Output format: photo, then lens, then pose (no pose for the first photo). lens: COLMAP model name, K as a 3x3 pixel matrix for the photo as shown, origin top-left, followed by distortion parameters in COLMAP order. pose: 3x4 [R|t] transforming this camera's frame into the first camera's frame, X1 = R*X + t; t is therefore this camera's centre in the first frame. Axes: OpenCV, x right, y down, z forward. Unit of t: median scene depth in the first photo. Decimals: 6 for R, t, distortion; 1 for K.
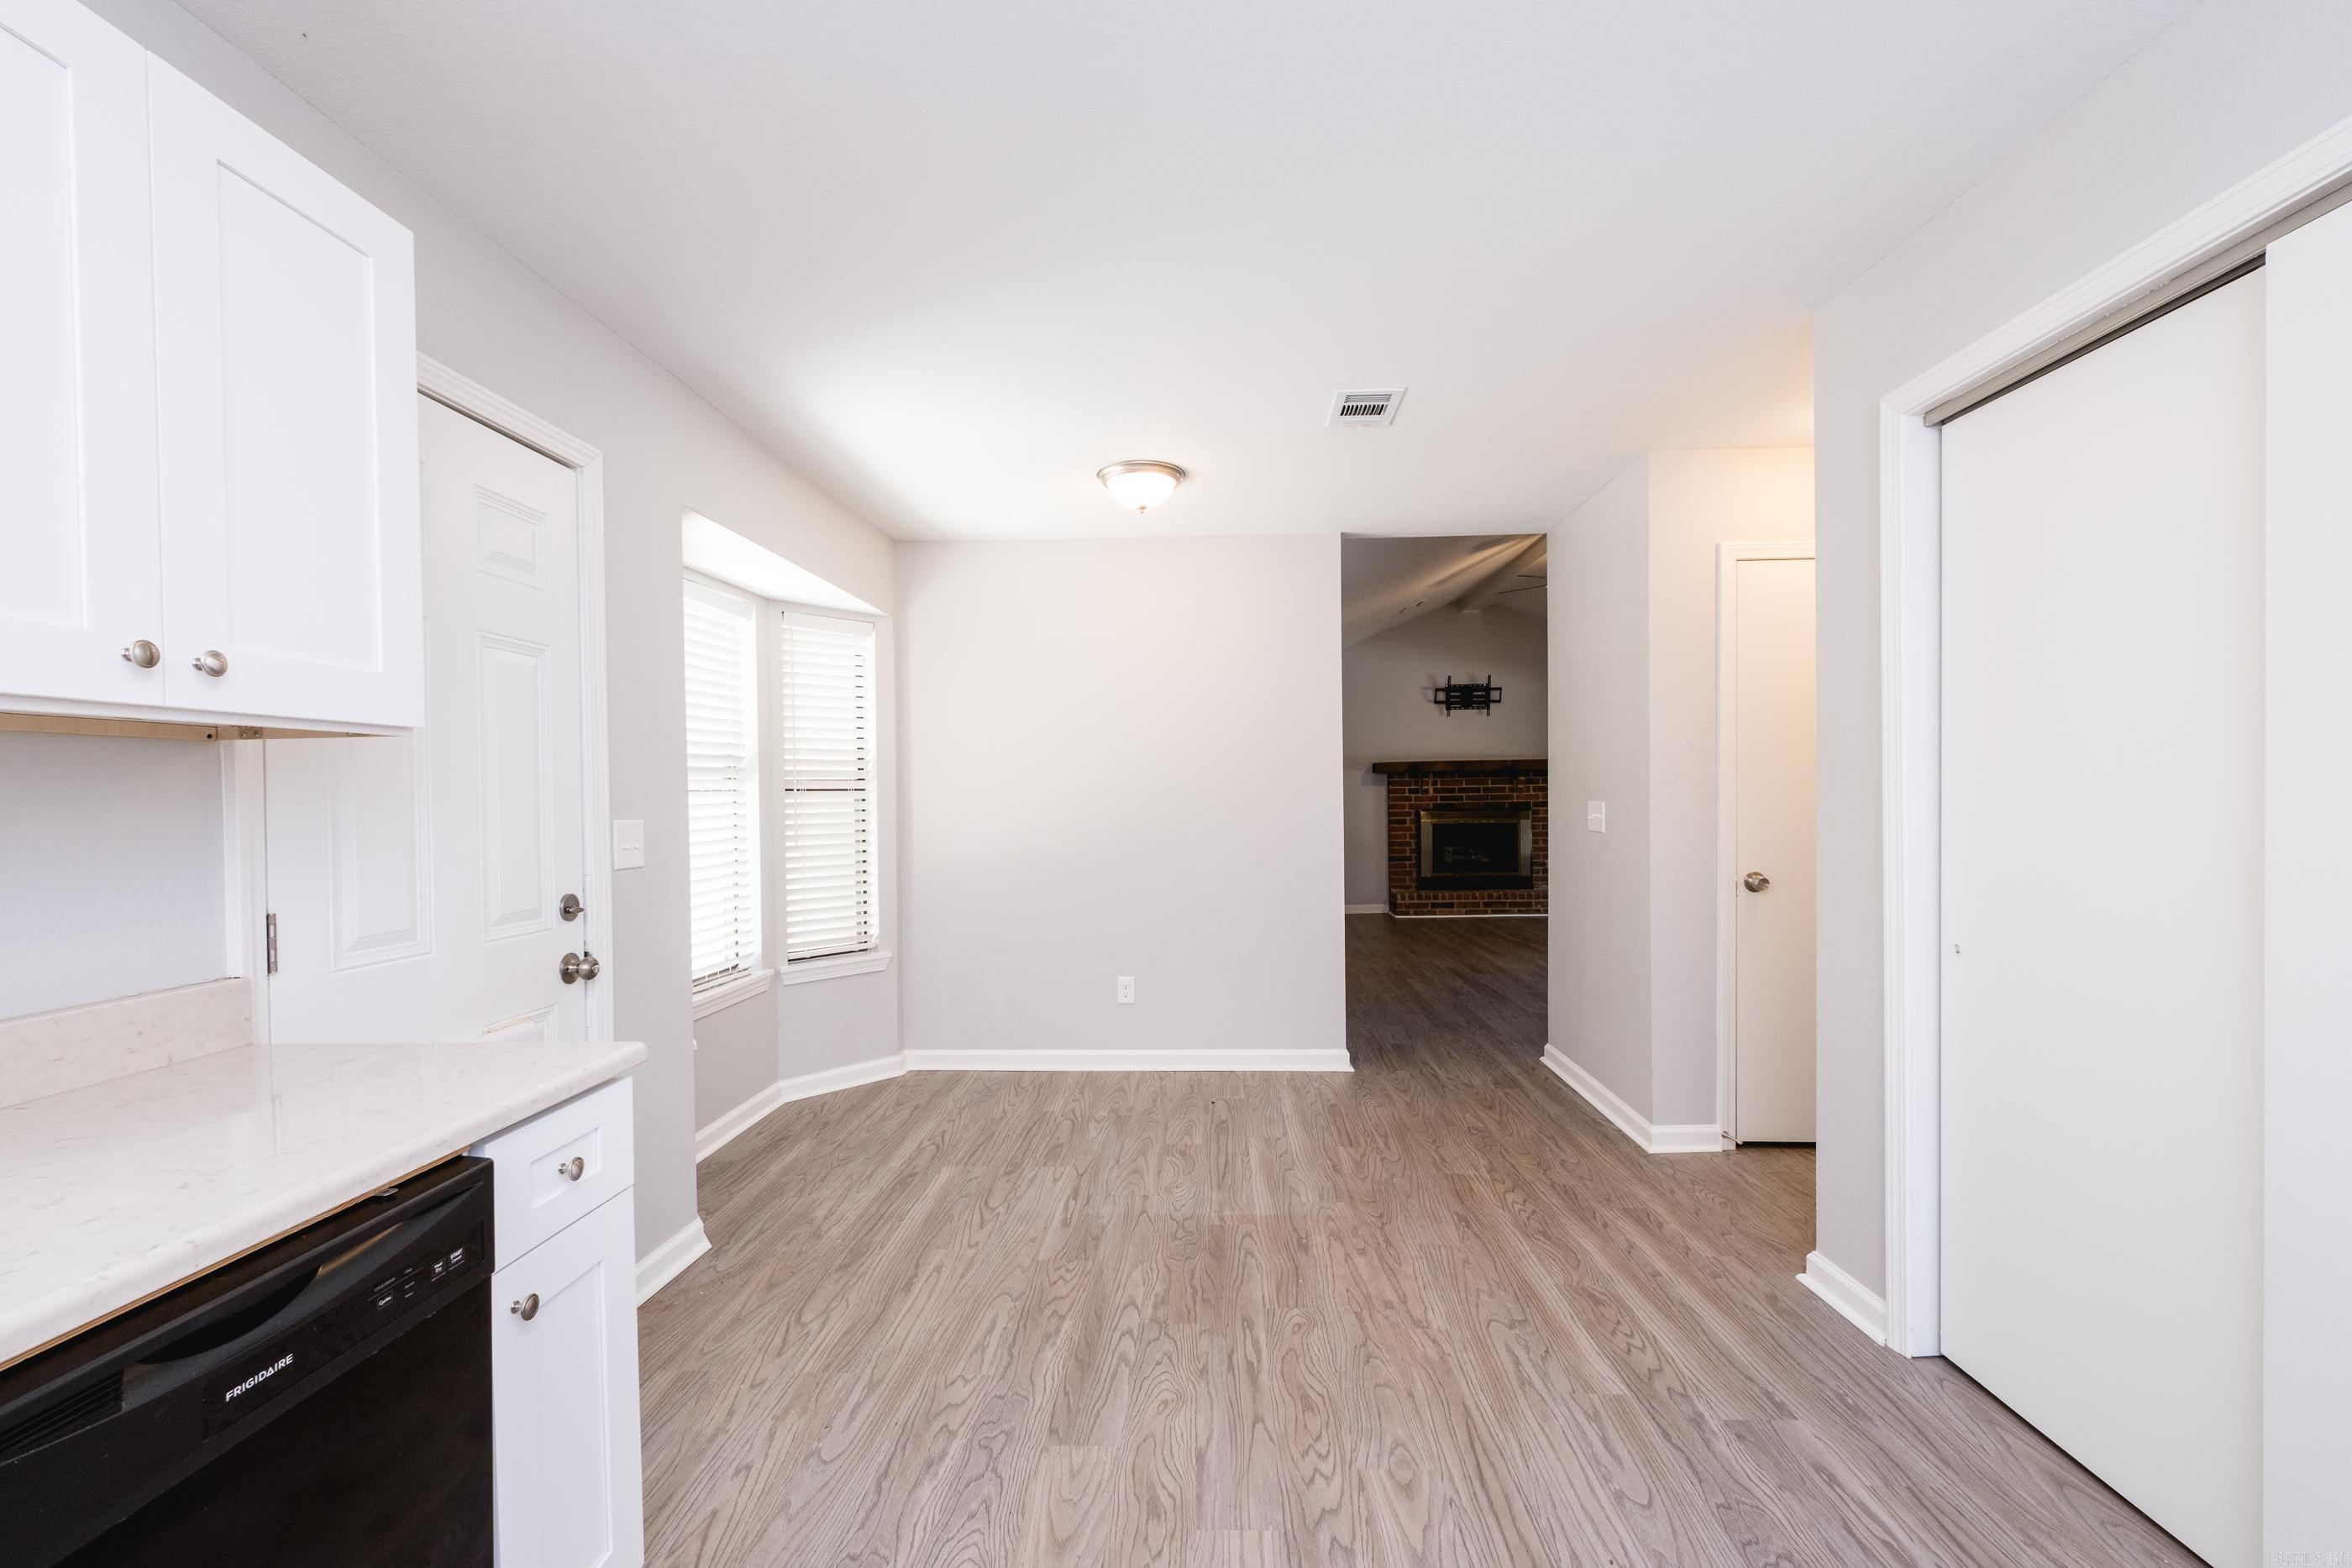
lens RADIAL K [[1016.8, 0, 1186.0], [0, 1016.8, 806.9], [0, 0, 1]] dist [0.009518, -0.006665]
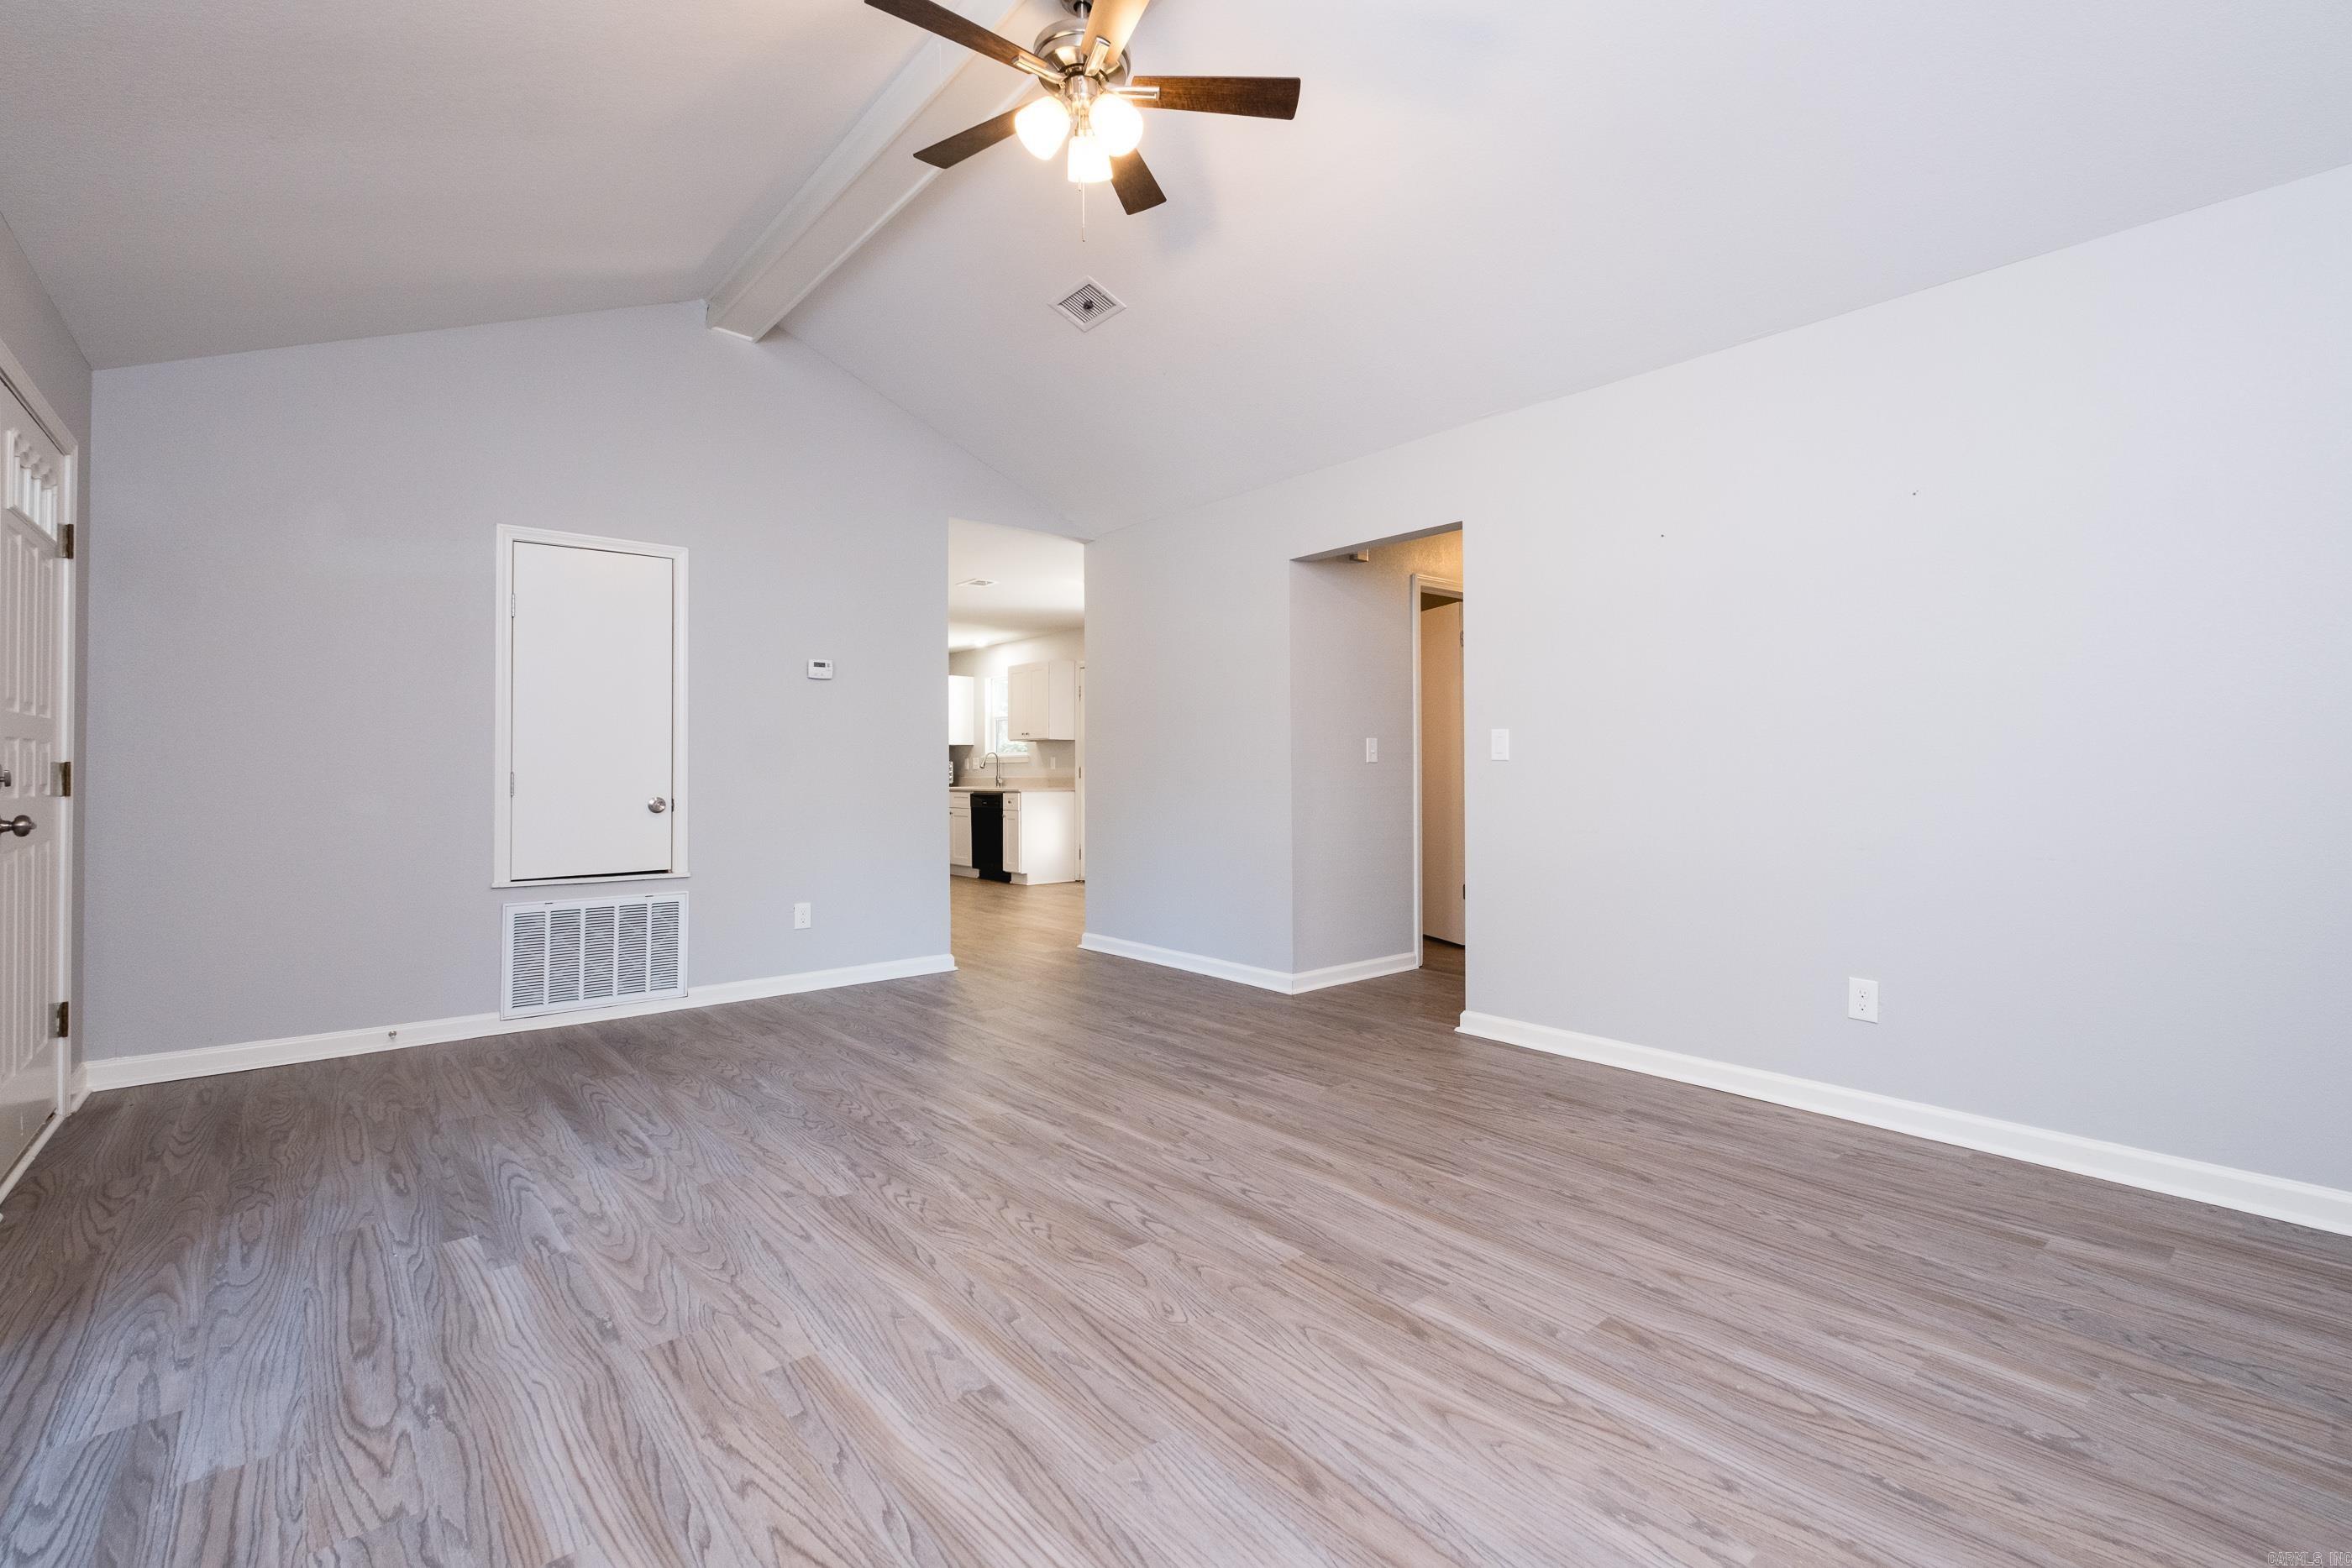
lens RADIAL K [[1040.6, 0, 1196.7], [0, 1040.6, 750.4], [0, 0, 1]] dist [0.014635, -0.010557]
pose [[-0.739064, 0.004638, -0.673620, 1.147402], [0.006714, 0.999977, -0.000481, 0.004500], [0.673602, -0.004878, -0.739078, 2.504078]]
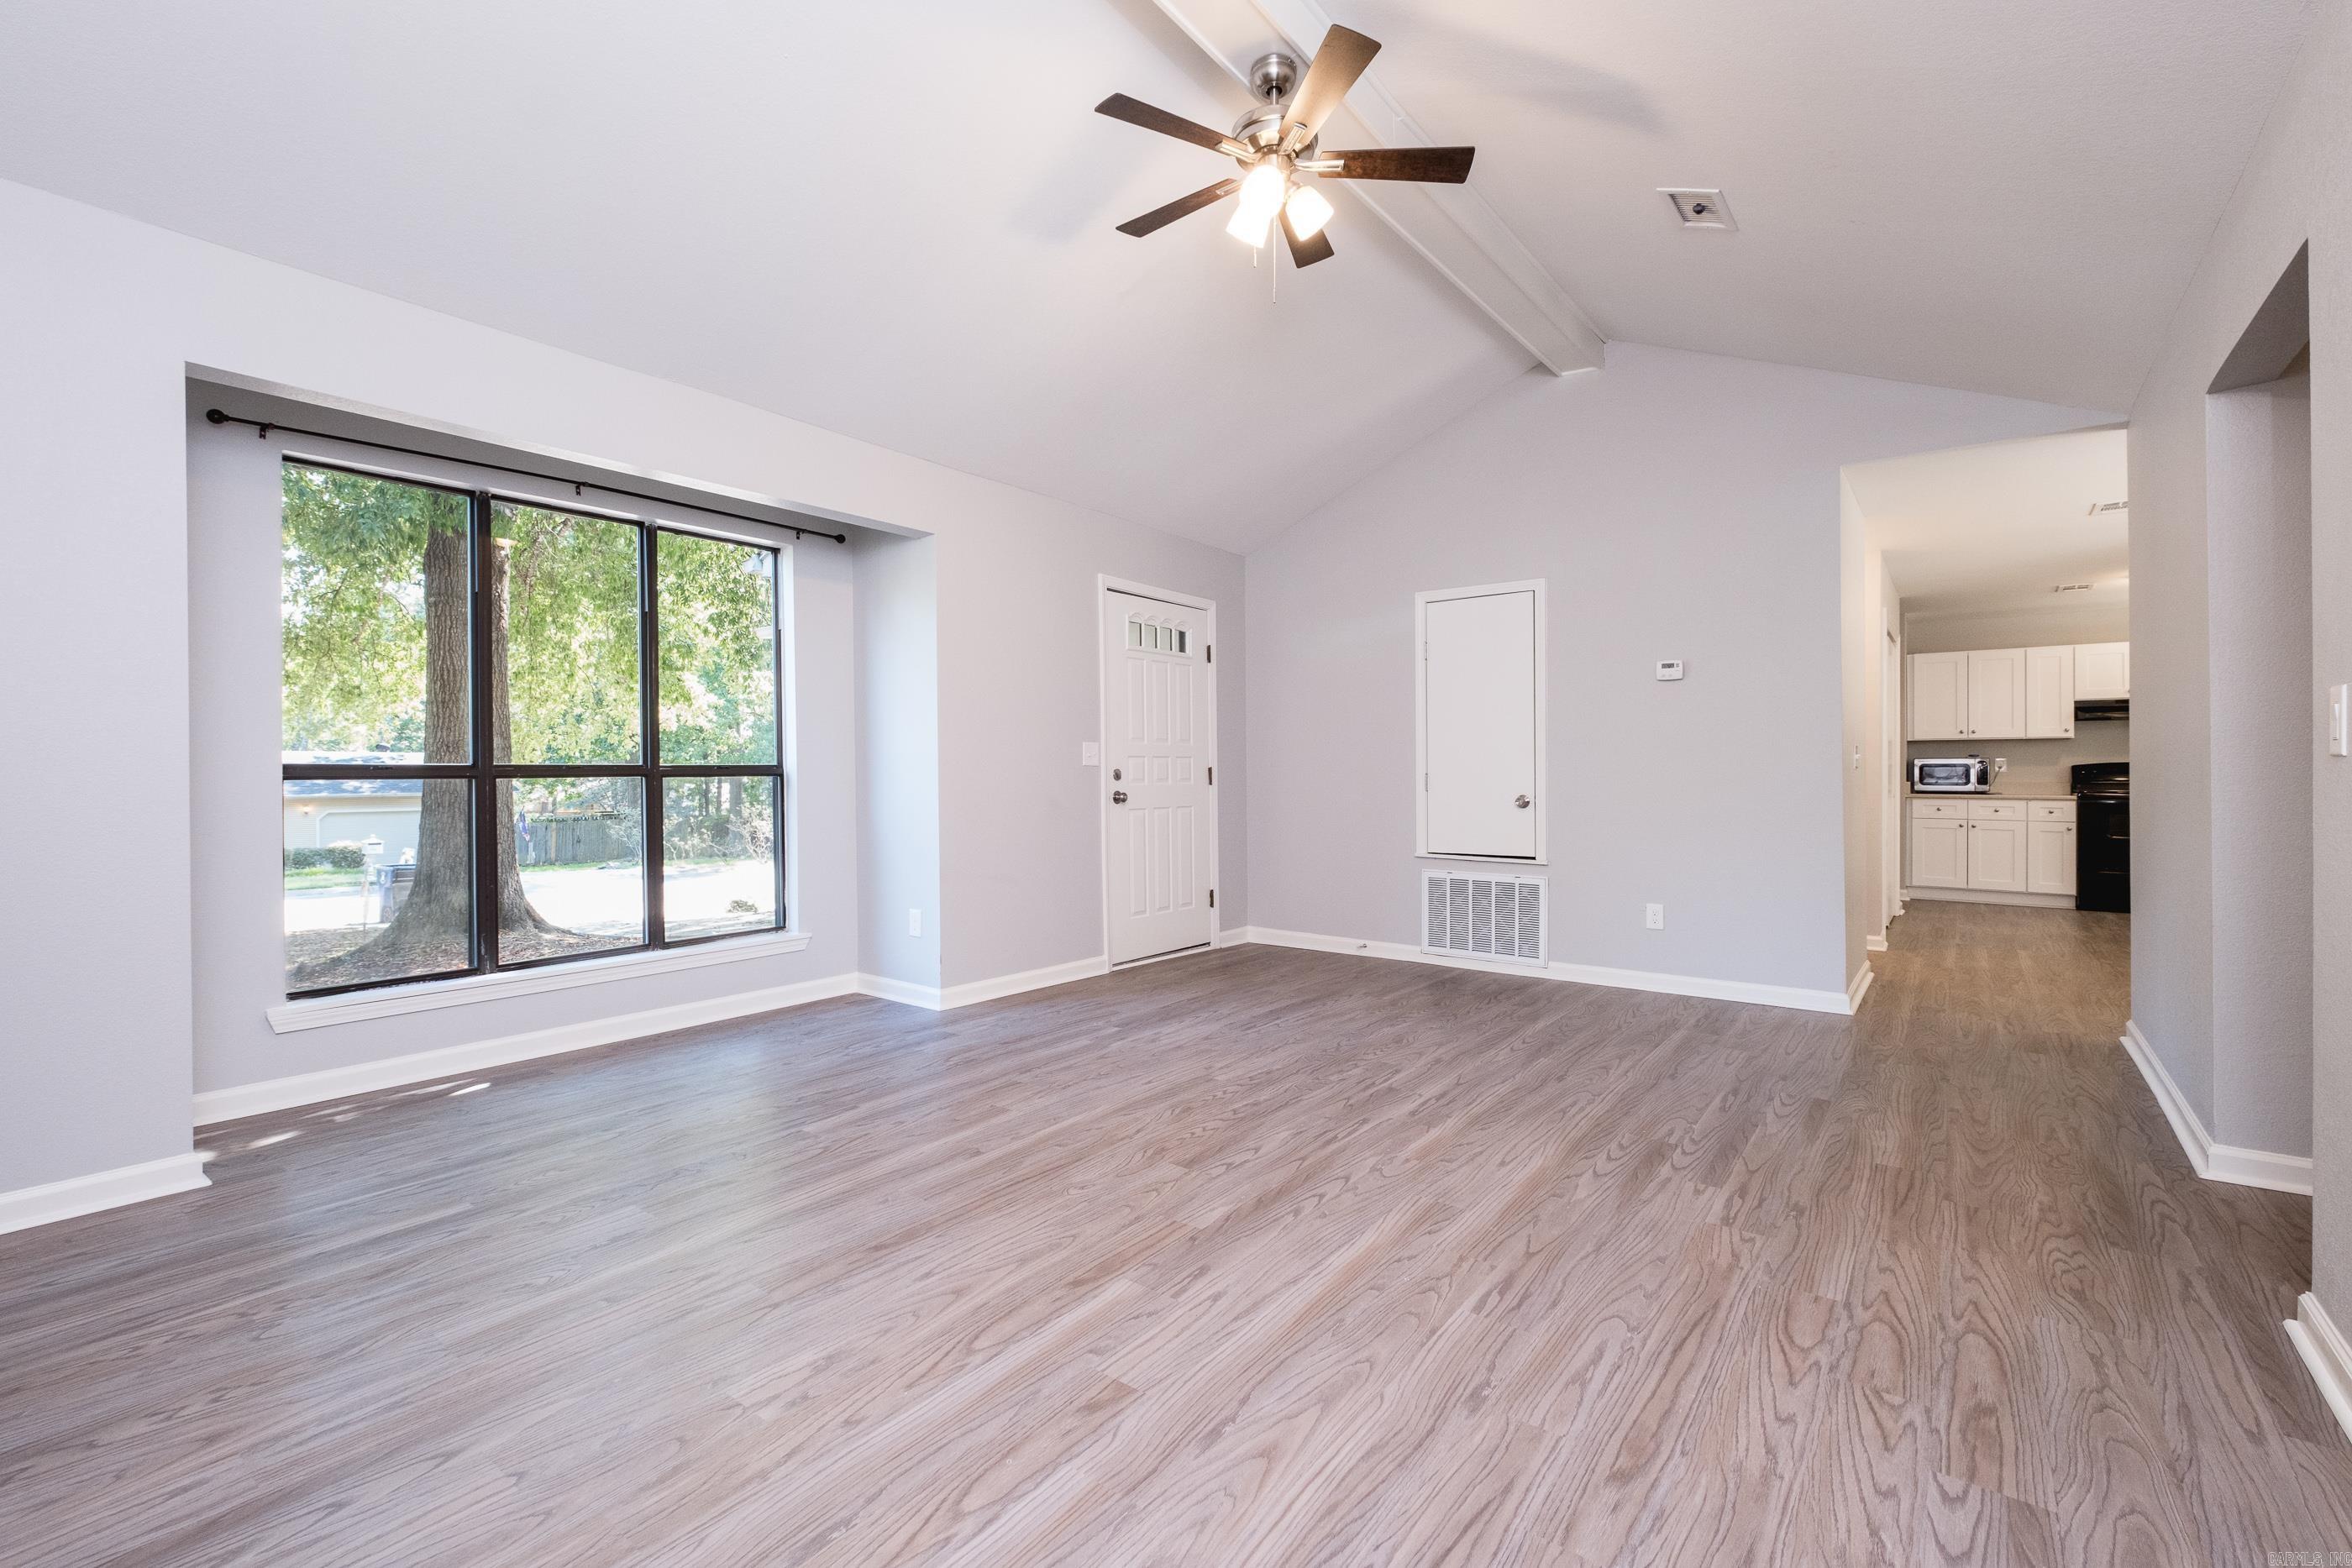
lens RADIAL K [[1022.8, 0, 1173.6], [0, 1022.8, 779.9], [0, 0, 1]] dist [-0.000012, -0.000392]
pose [[-0.811393, 0.010340, 0.584409, 0.368719], [0.017885, 0.999815, 0.007141, 0.014639], [-0.584227, 0.016246, -0.811428, 2.609793]]
